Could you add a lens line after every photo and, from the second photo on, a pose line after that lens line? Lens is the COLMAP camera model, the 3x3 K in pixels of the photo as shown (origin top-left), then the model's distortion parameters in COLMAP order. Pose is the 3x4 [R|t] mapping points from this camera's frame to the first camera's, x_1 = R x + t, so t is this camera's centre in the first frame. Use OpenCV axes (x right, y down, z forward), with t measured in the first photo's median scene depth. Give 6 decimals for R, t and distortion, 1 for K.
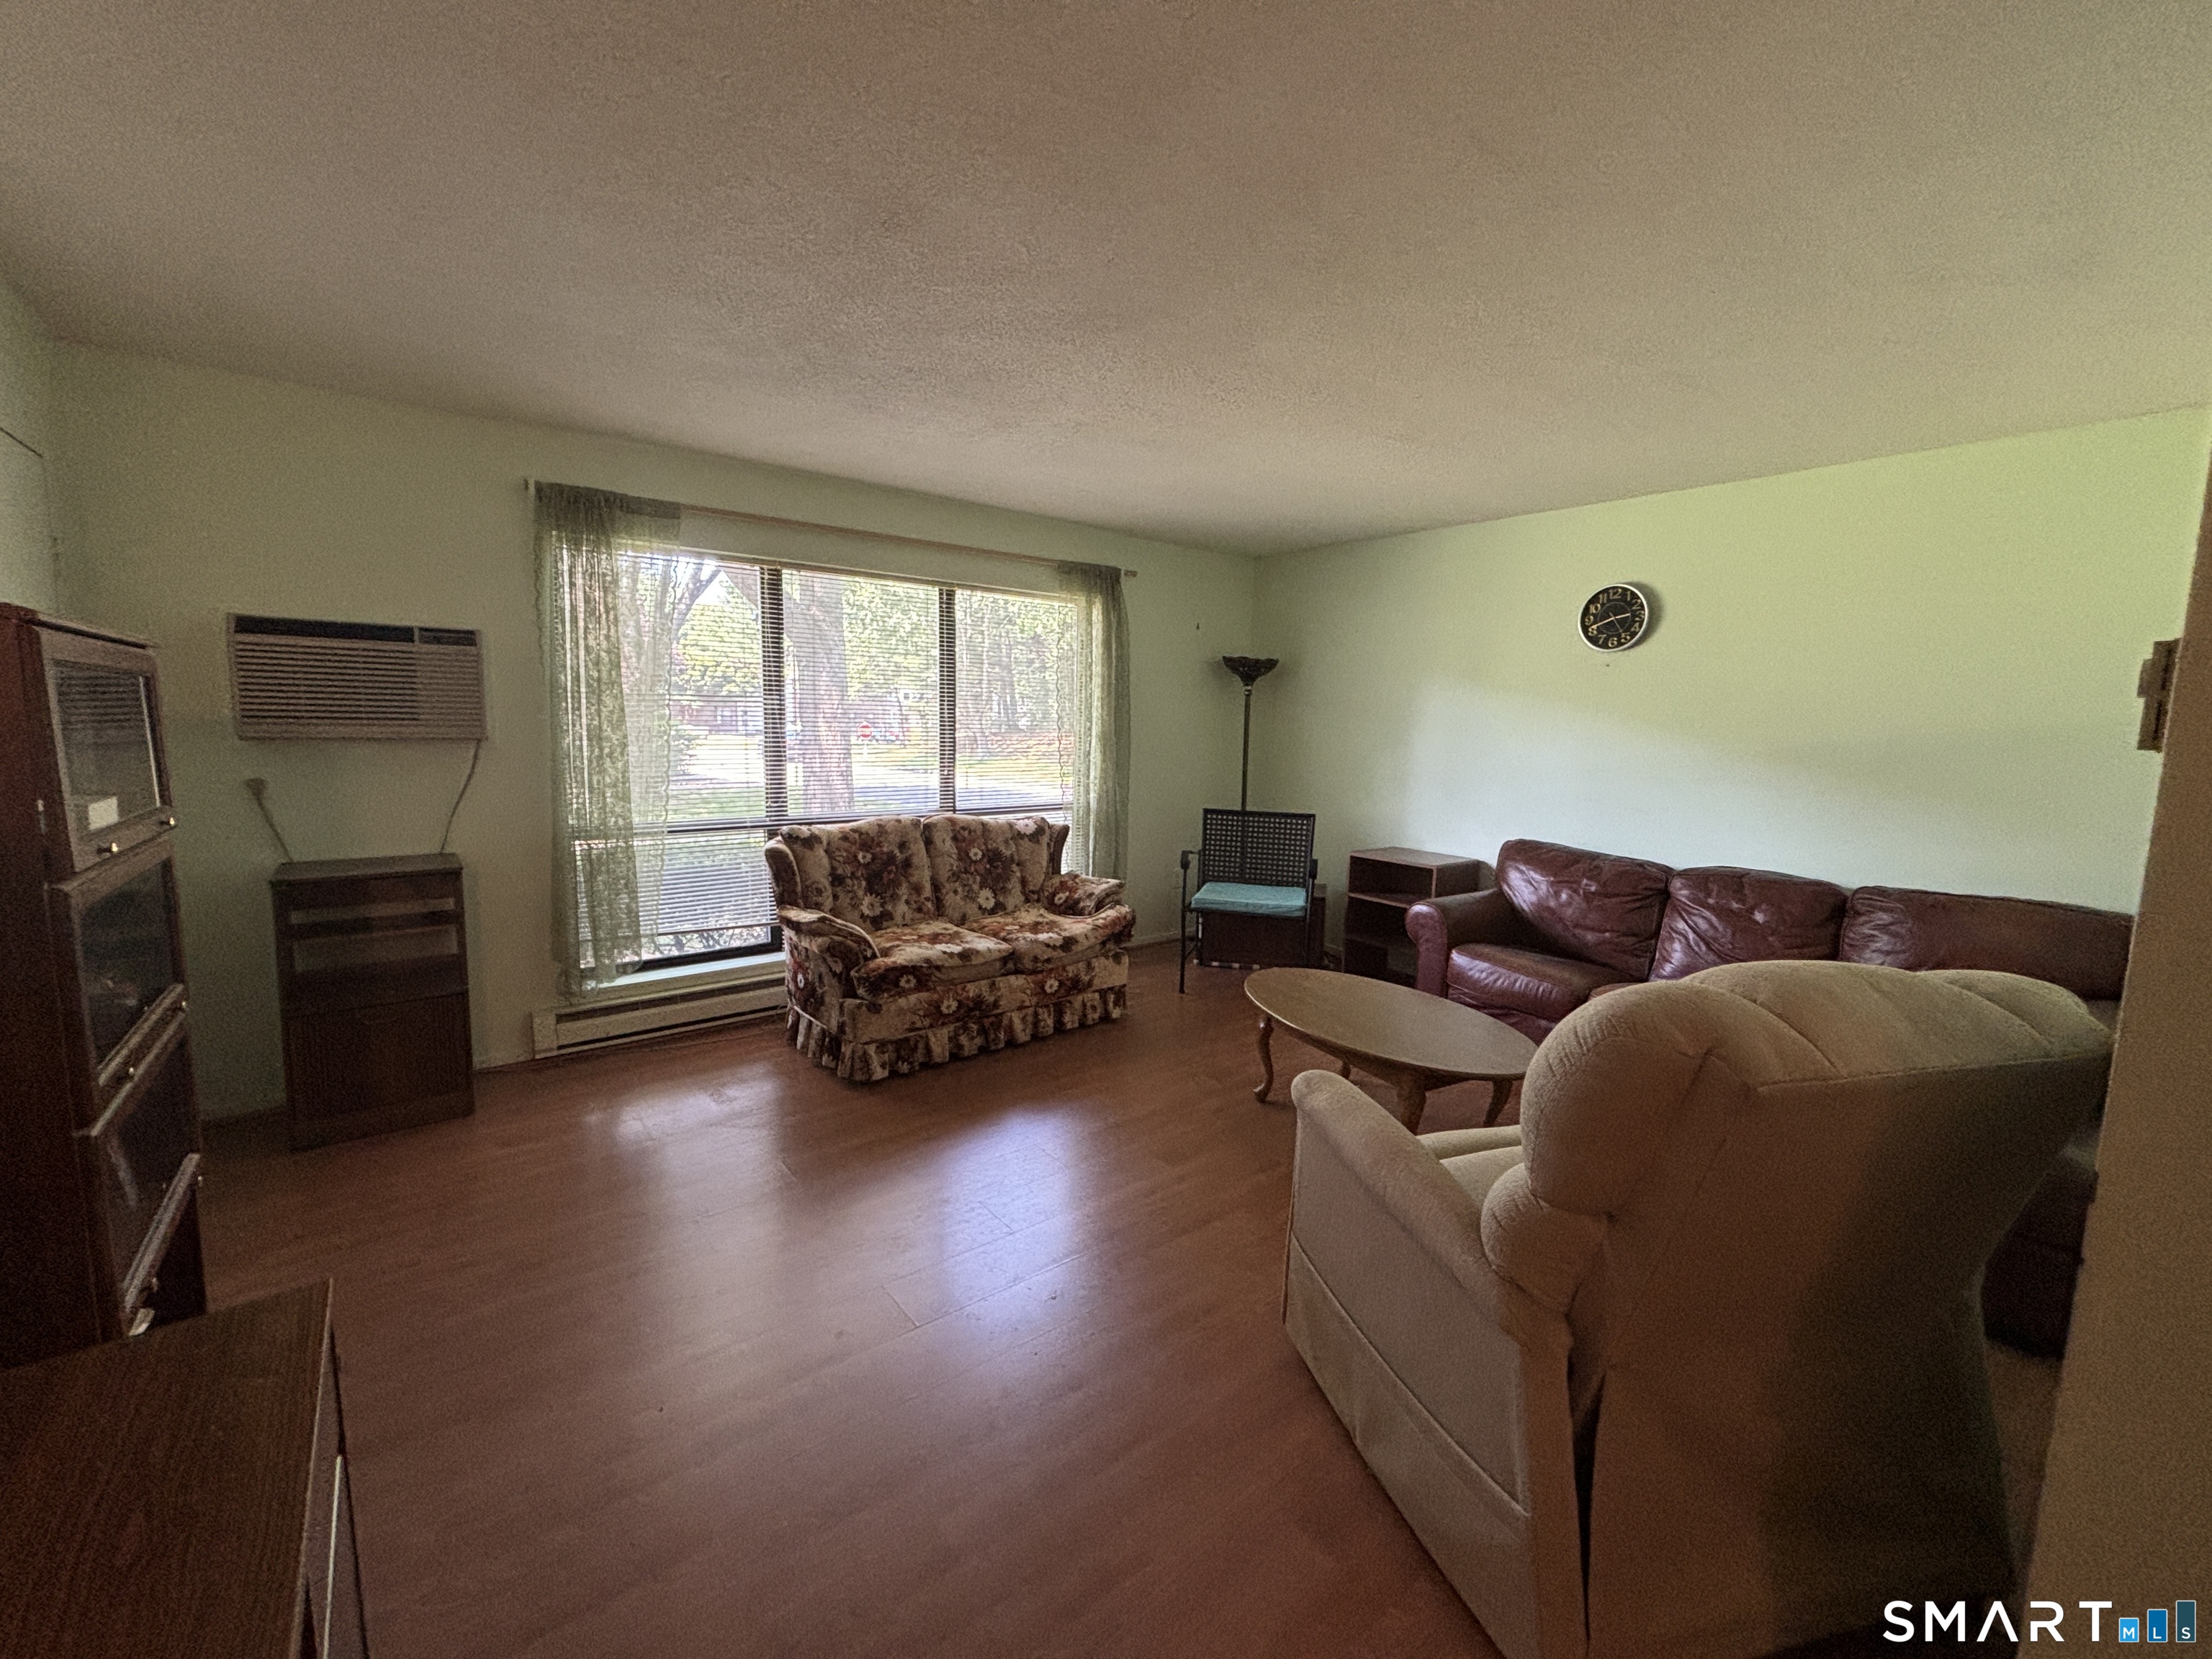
lens RADIAL K [[889.6, 0, 1107.9], [0, 889.6, 824.7], [0, 0, 1]] dist [-0.003266, -0.000412]
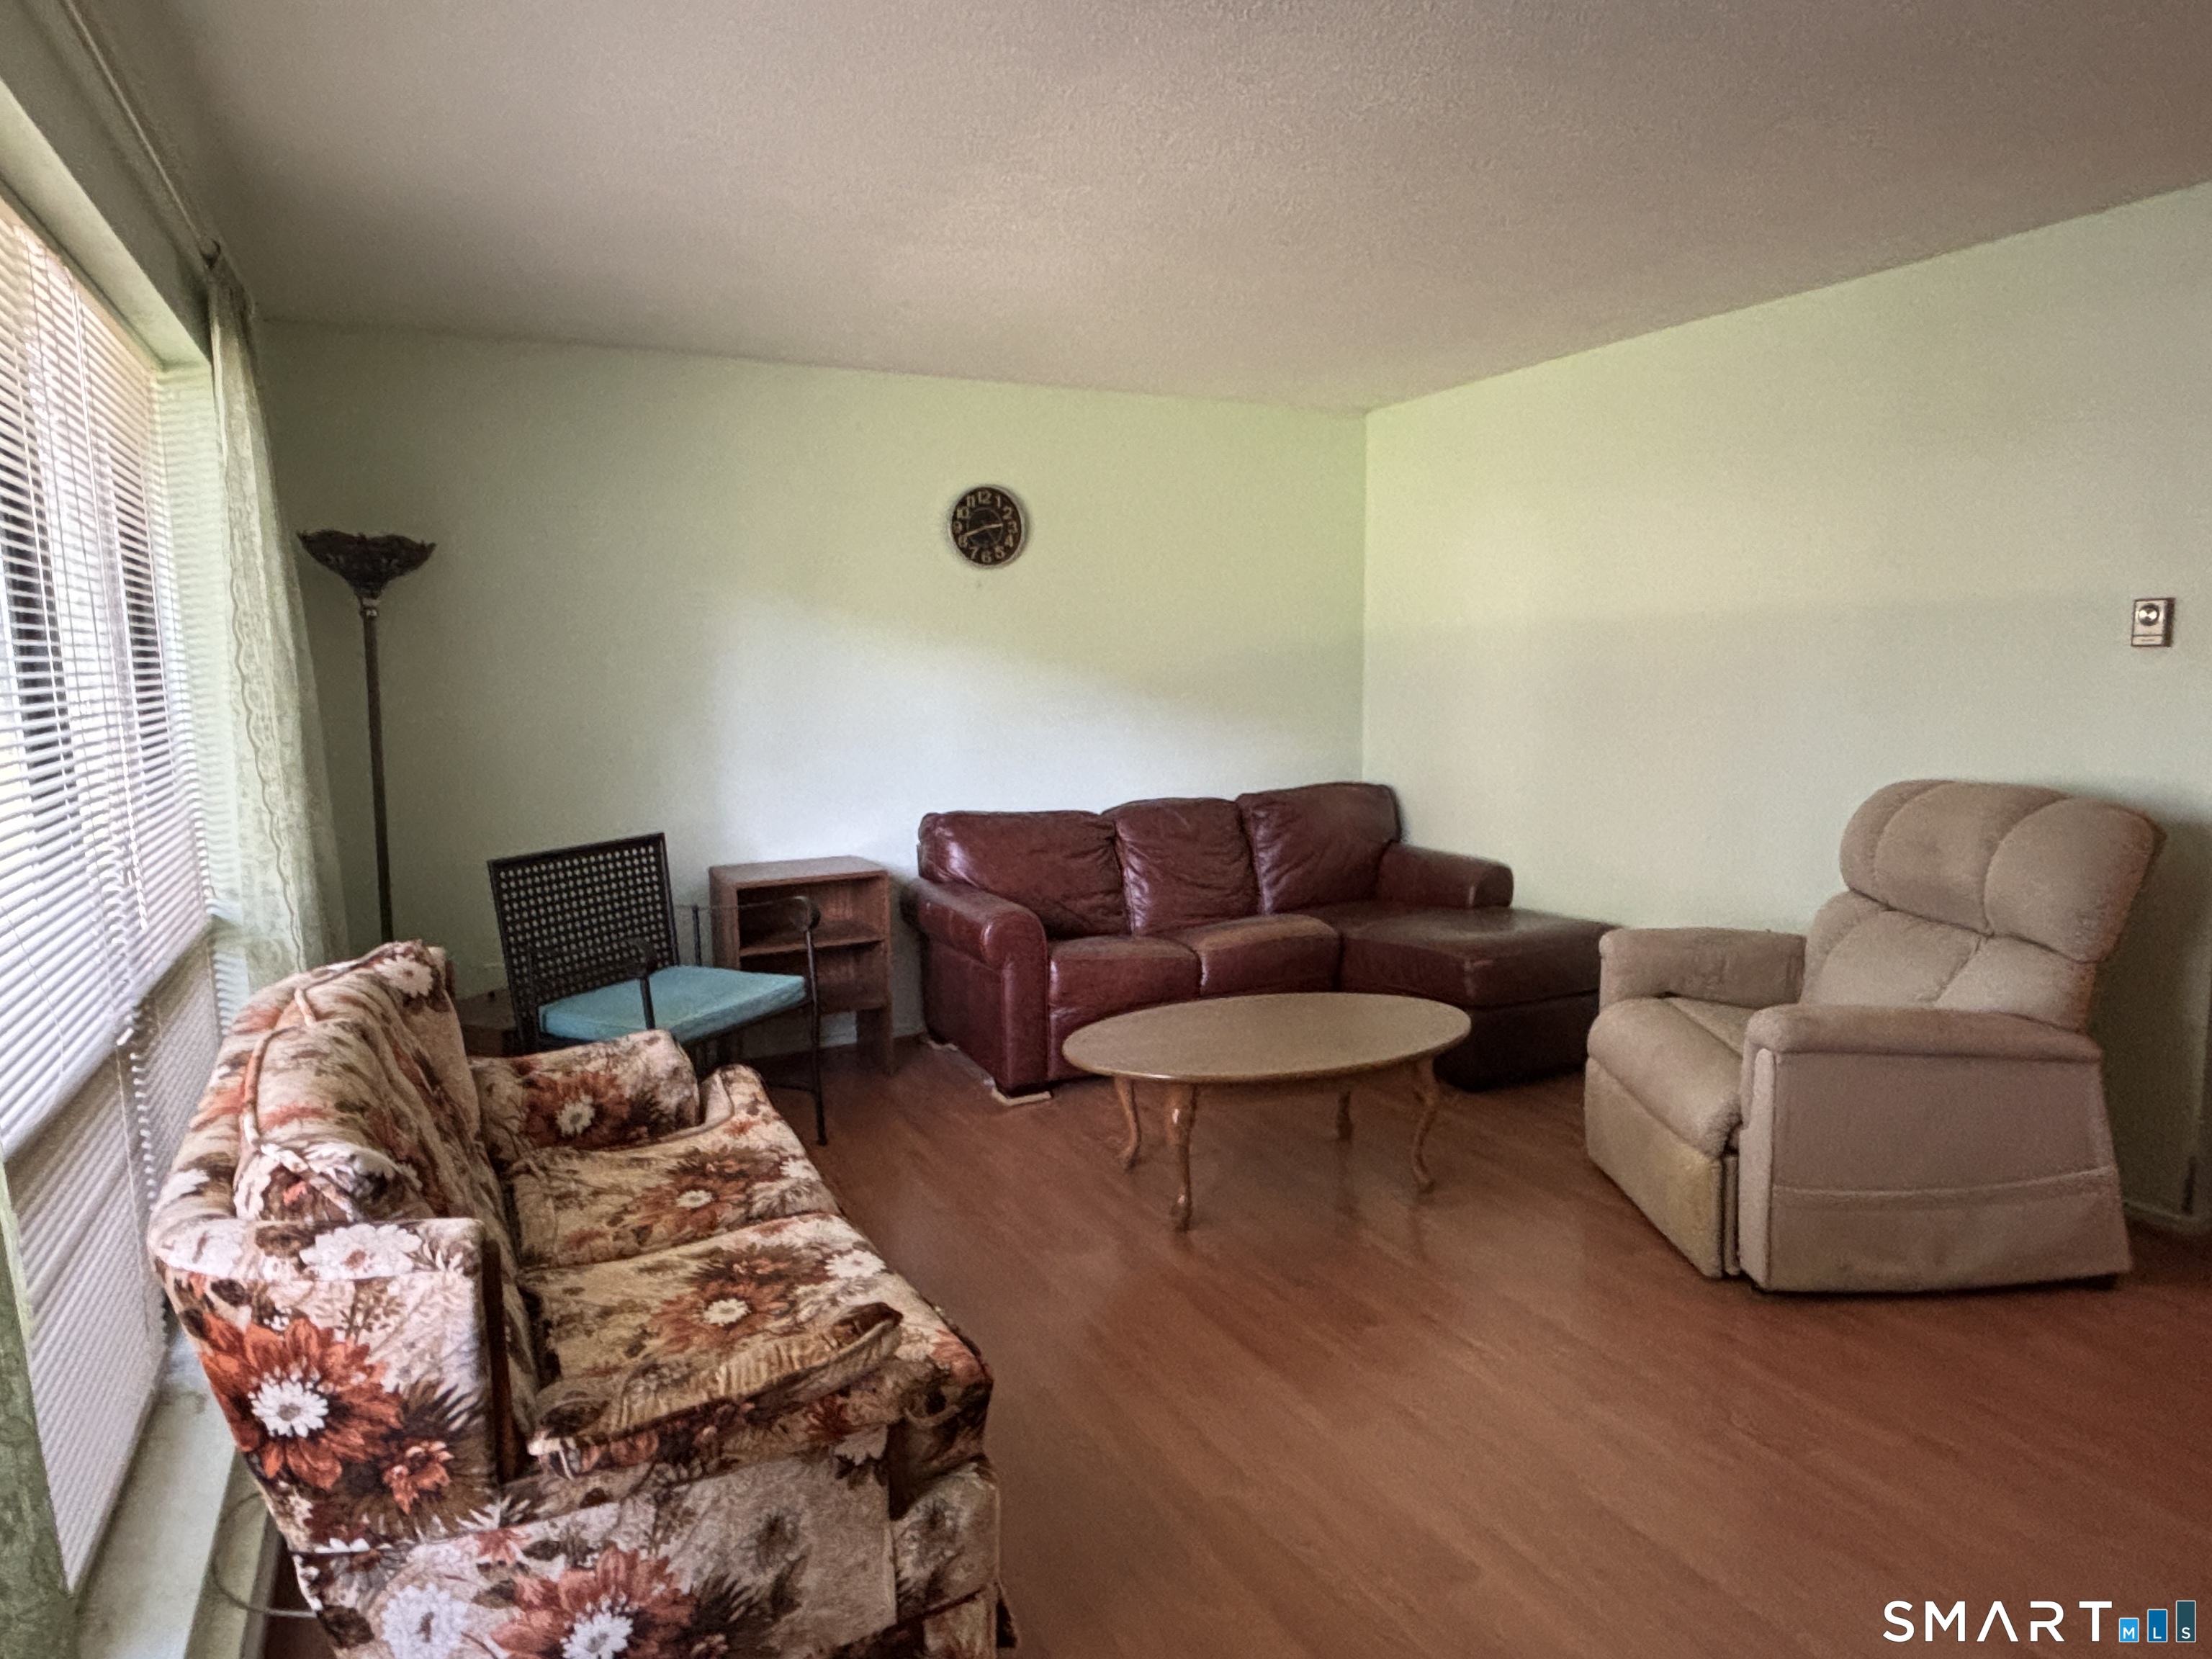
lens RADIAL K [[1291.3, 0, 1122.1], [0, 1291.3, 827.9], [0, 0, 1]] dist [-0.004312, -0.010002]
pose [[0.189027, -0.153753, 0.969860, -0.634734], [0.136434, 0.982199, 0.129118, -0.101910], [-0.972448, 0.107916, 0.206639, 0.695840]]
